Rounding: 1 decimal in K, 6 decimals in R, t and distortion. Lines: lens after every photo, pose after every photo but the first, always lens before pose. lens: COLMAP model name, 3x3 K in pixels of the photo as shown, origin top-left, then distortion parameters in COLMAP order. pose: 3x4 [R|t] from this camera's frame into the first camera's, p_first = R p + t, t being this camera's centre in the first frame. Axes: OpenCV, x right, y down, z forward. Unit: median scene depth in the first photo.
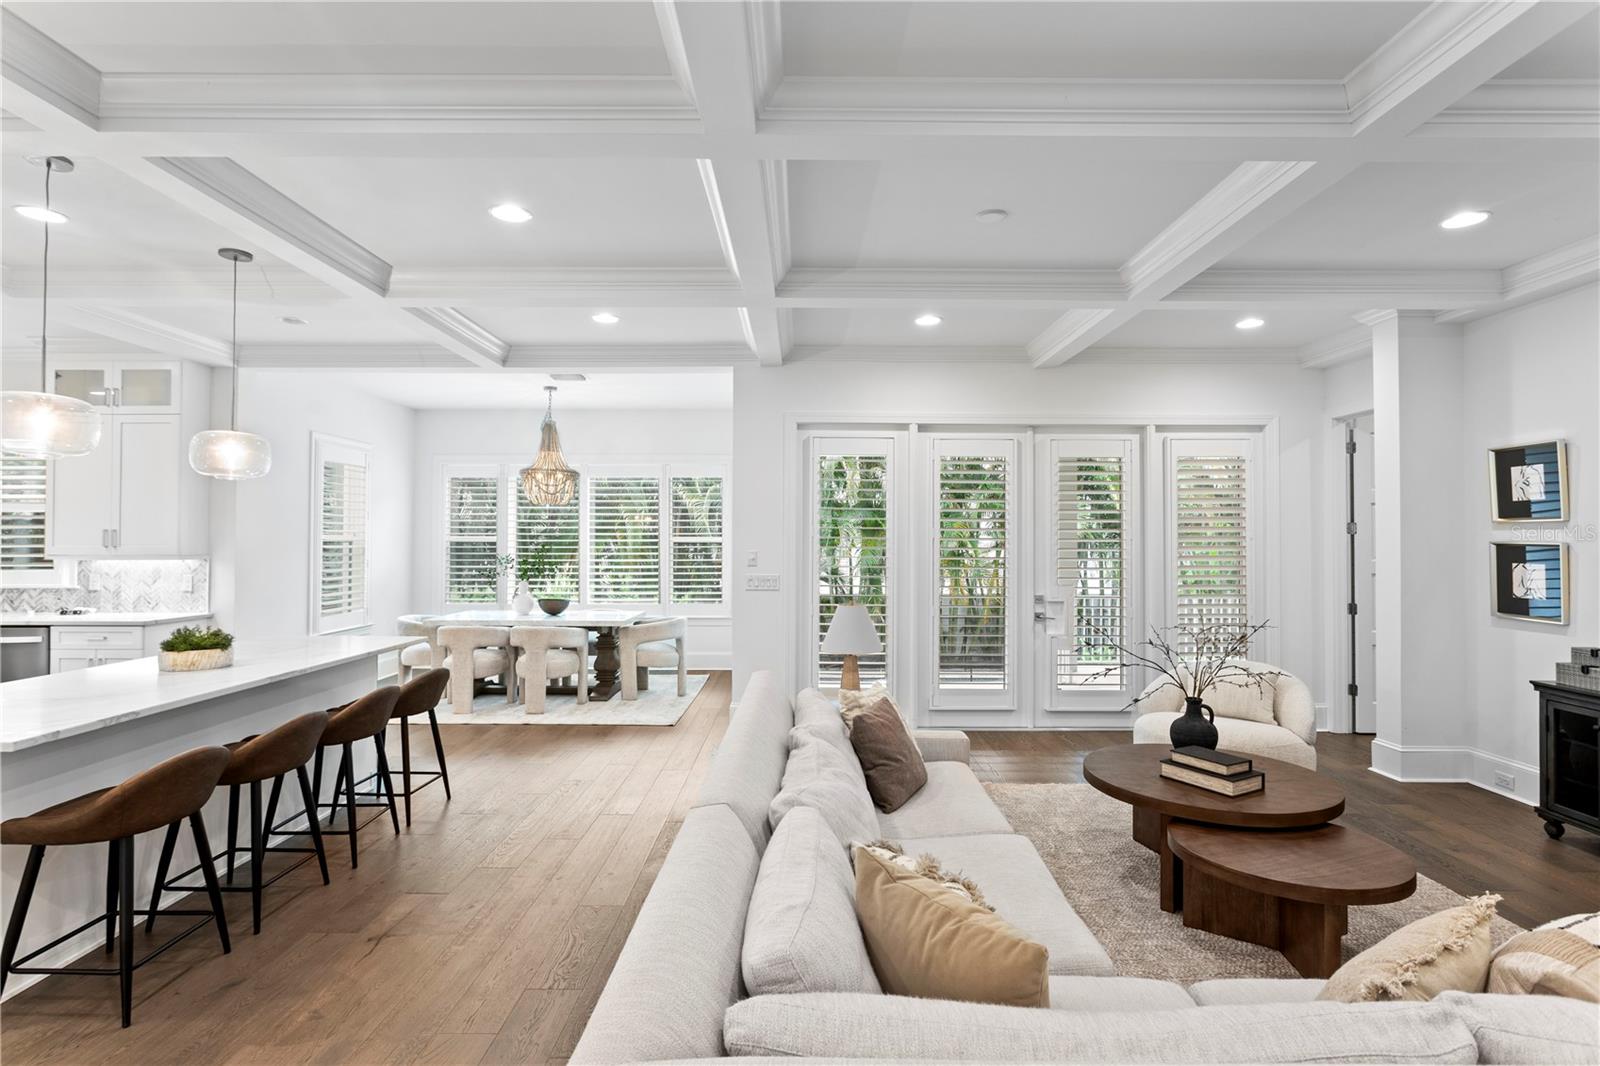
lens RADIAL K [[784.7, 0, 800.0], [0, 784.7, 533.0], [0, 0, 1]] dist [-0.000150, -0.000036]
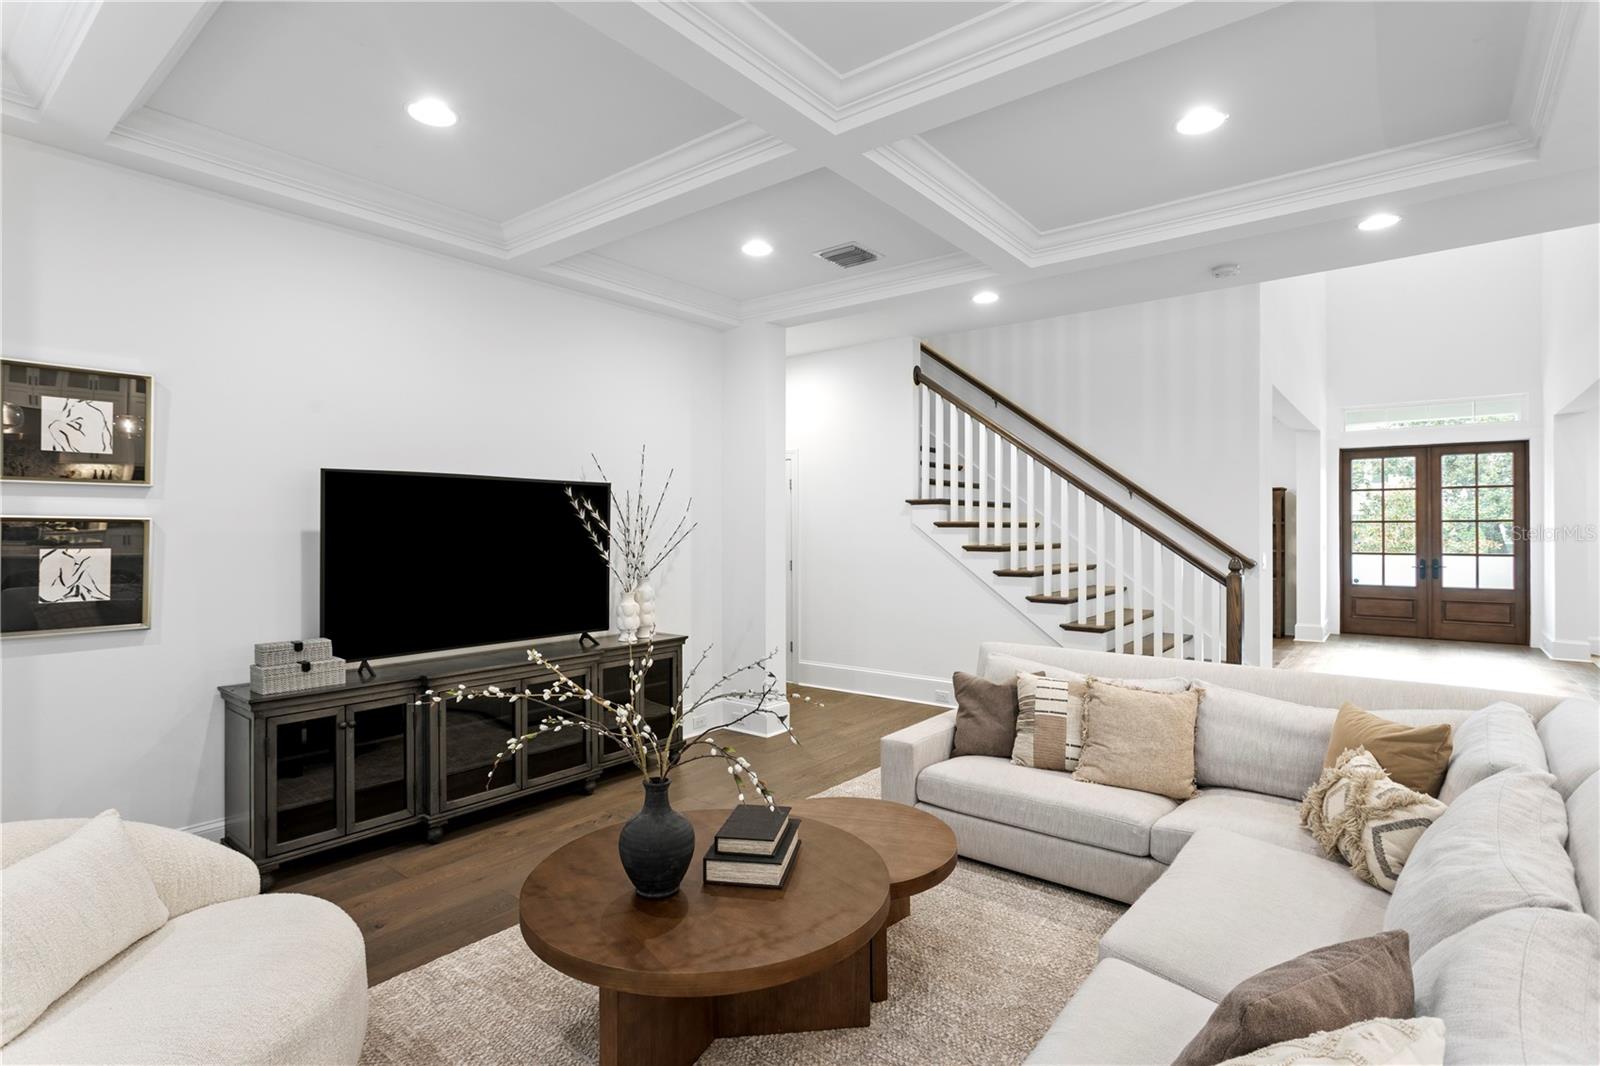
lens RADIAL K [[784.7, 0, 800.0], [0, 784.7, 533.0], [0, 0, 1]] dist [-0.000150, -0.000036]
pose [[-0.784108, -0.004658, 0.620606, 0.039188], [-0.008198, 0.999962, -0.002853, 0.019639], [-0.620570, -0.007325, -0.784117, 0.967687]]
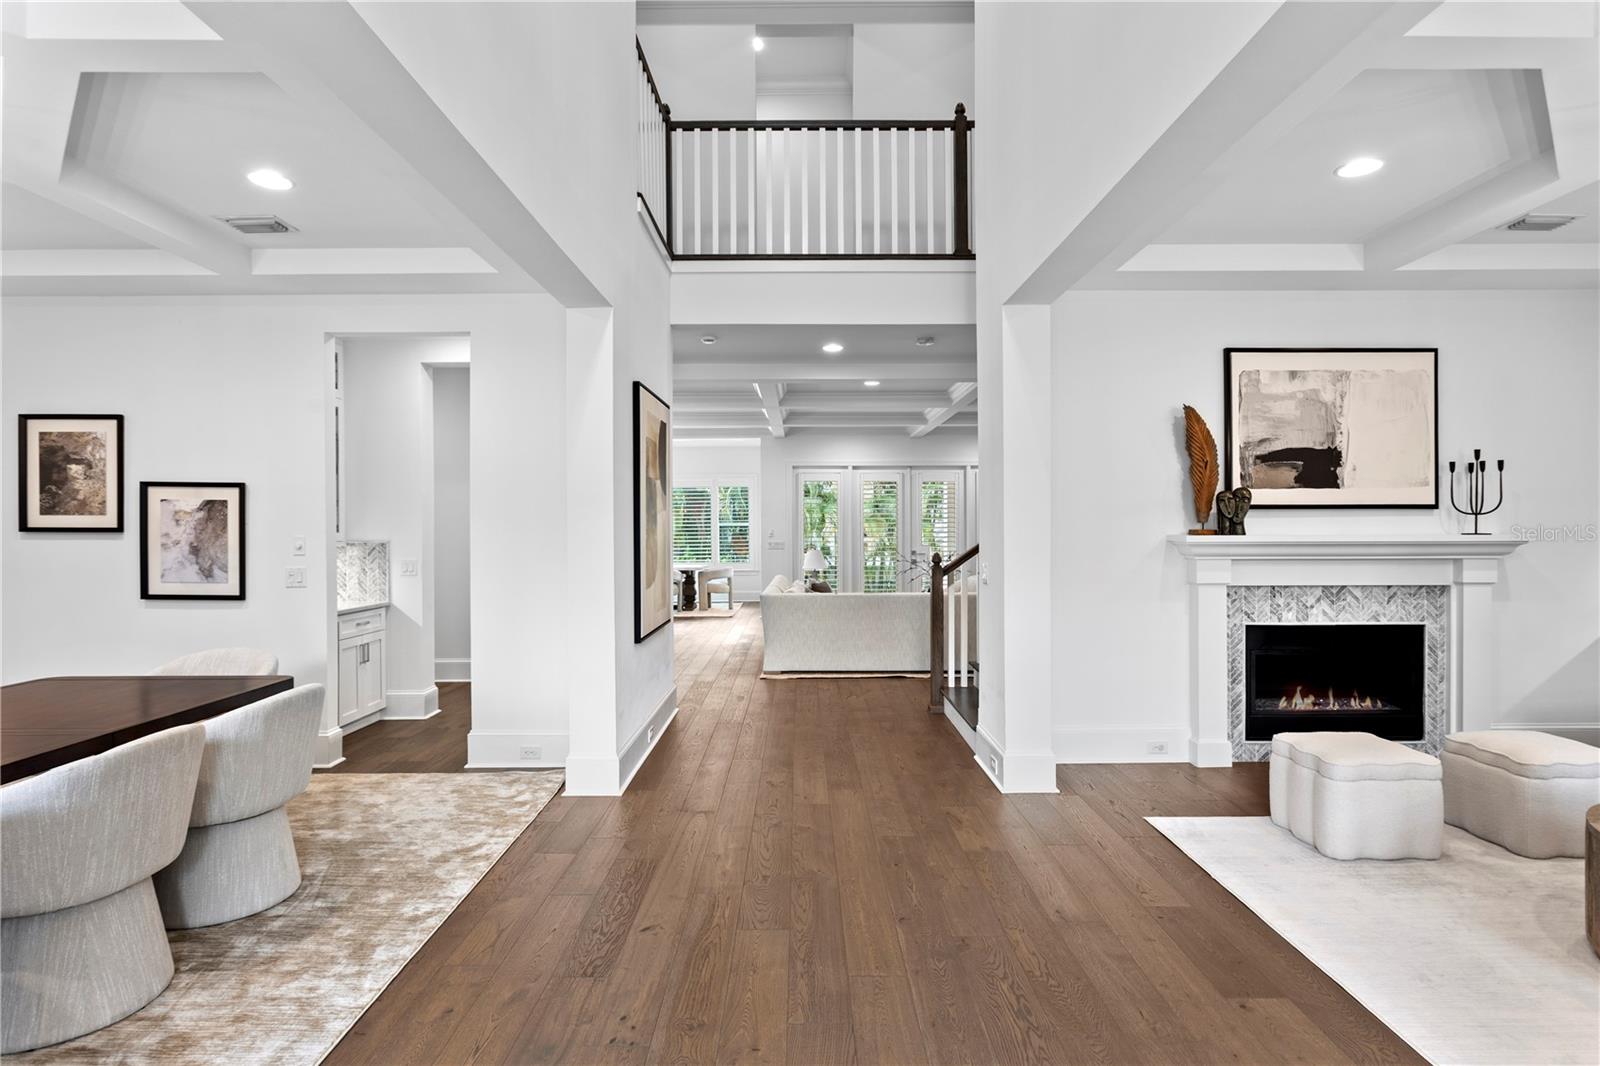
lens RADIAL K [[812.9, 0, 800.0], [0, 812.9, 533.0], [0, 0, 1]] dist [0.000407, 0.000181]
pose [[0.999979, -0.006228, -0.001941, 0.018698], [0.006258, 0.999856, 0.015745, -0.000498], [0.001843, -0.015756, 0.999874, -1.085896]]
